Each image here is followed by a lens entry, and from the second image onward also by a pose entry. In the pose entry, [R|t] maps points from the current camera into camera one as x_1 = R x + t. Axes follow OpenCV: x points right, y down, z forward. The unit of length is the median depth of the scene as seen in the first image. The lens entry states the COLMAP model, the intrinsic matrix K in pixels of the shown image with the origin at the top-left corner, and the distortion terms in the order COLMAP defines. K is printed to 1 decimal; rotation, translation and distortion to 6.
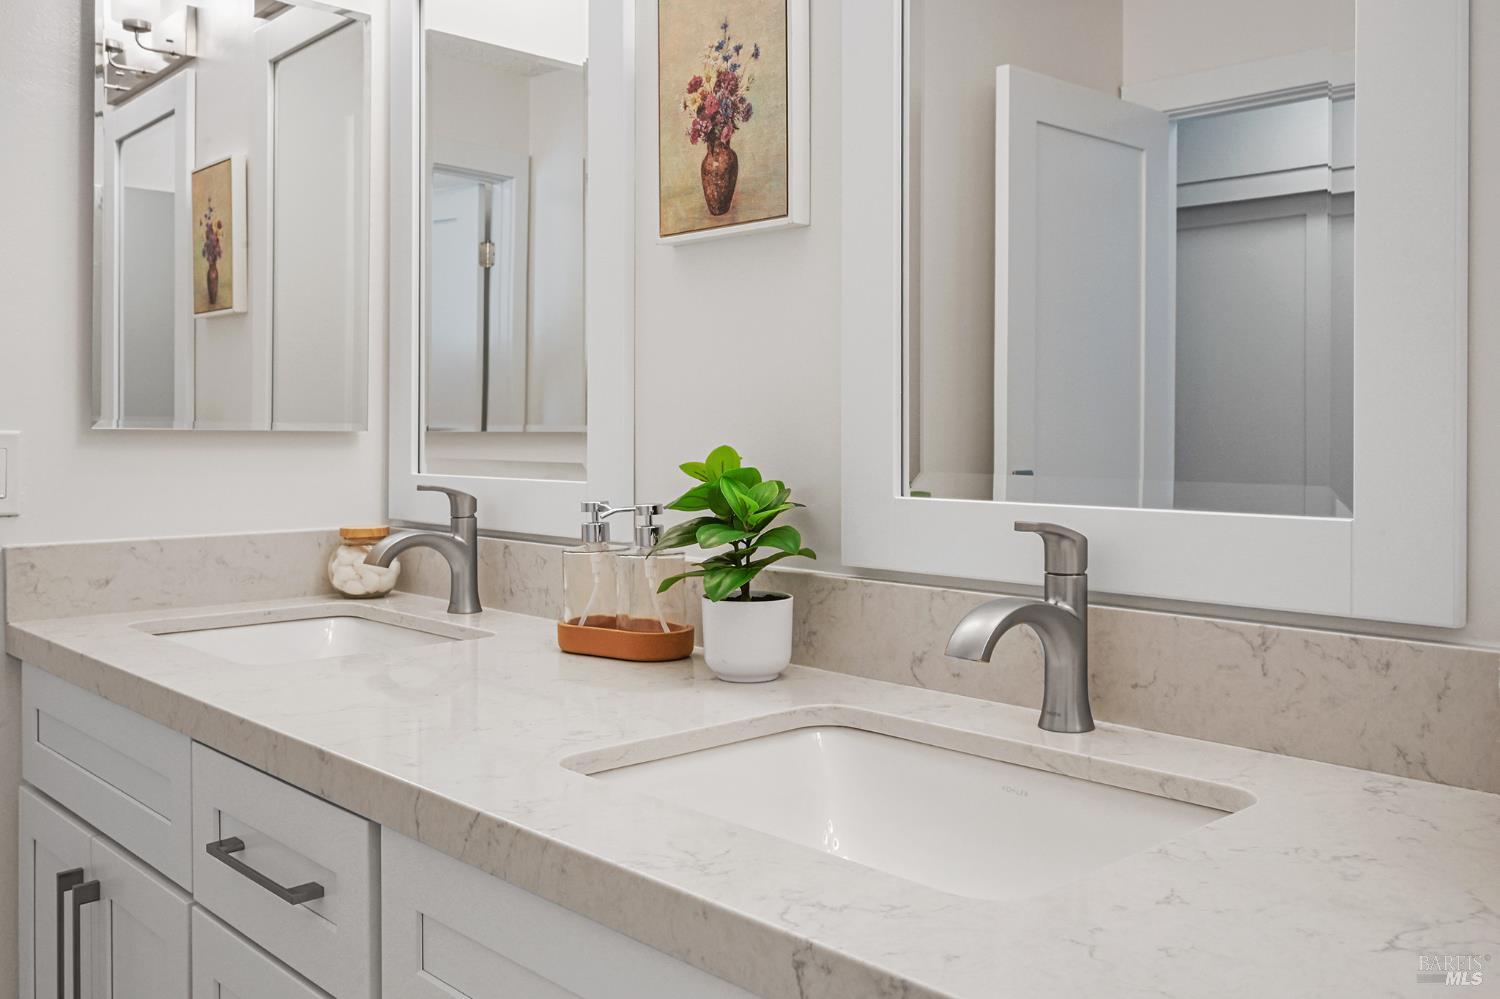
lens RADIAL K [[1316.3, 0, 765.3], [0, 1316.3, 448.1], [0, 0, 1]] dist [-0.028511, 0.002300]
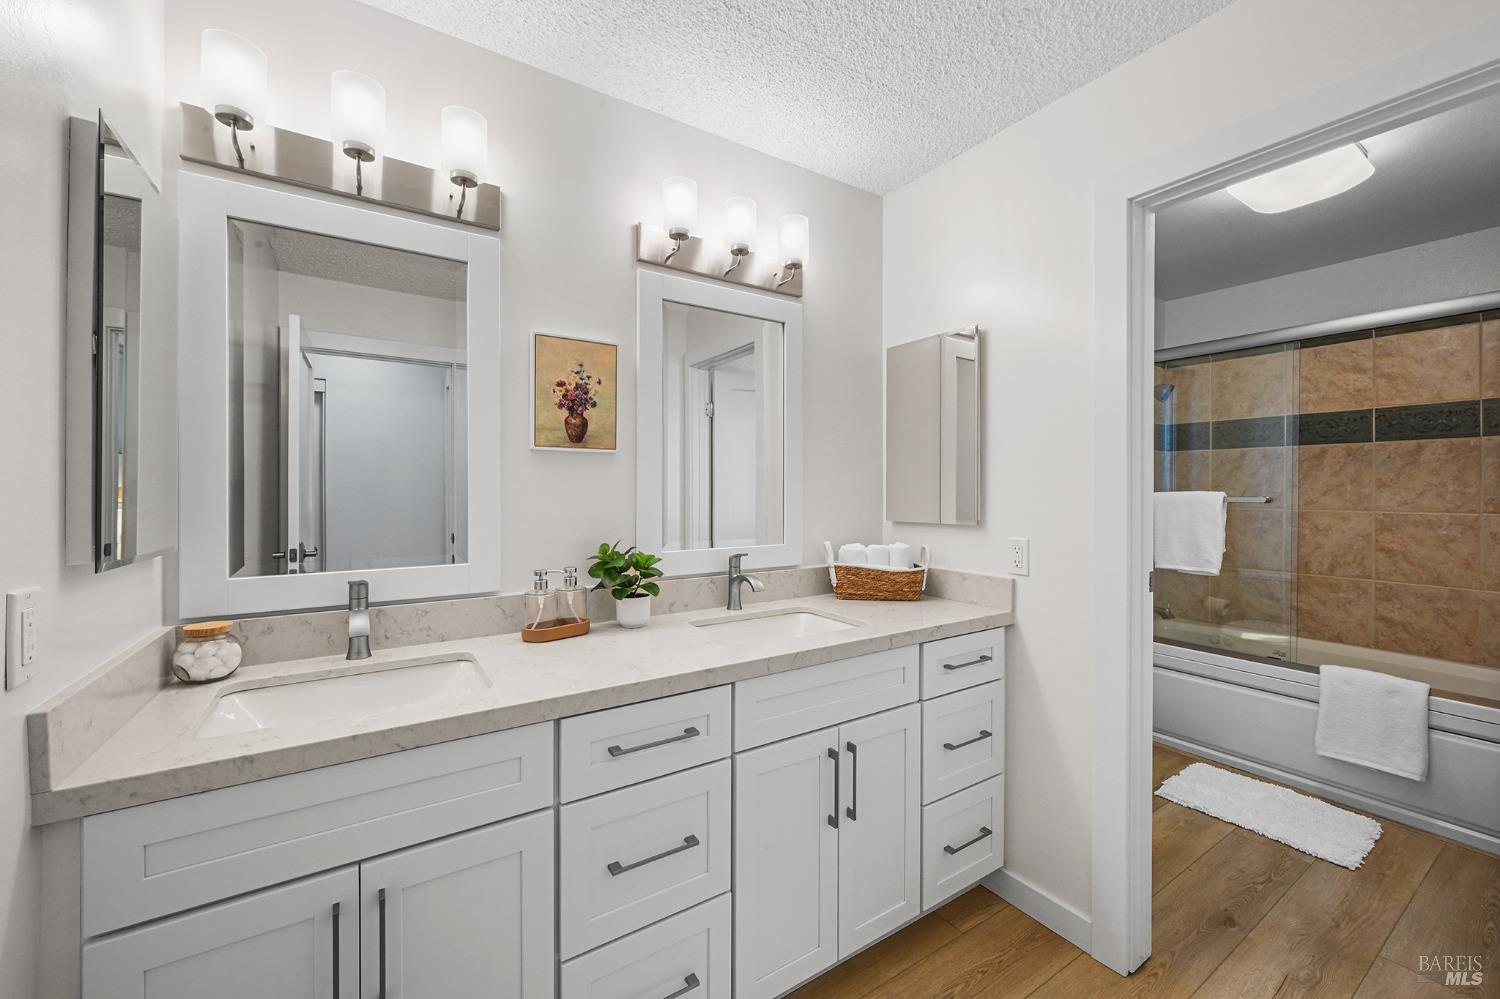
lens RADIAL K [[589.3, 0, 757.8], [0, 589.3, 495.0], [0, 0, 1]] dist [-0.000256, -0.000116]
pose [[0.178053, -0.005968, 0.984003, -1.034835], [0.016382, 0.999861, 0.003100, -0.080473], [-0.983884, 0.015567, 0.178126, 0.487910]]
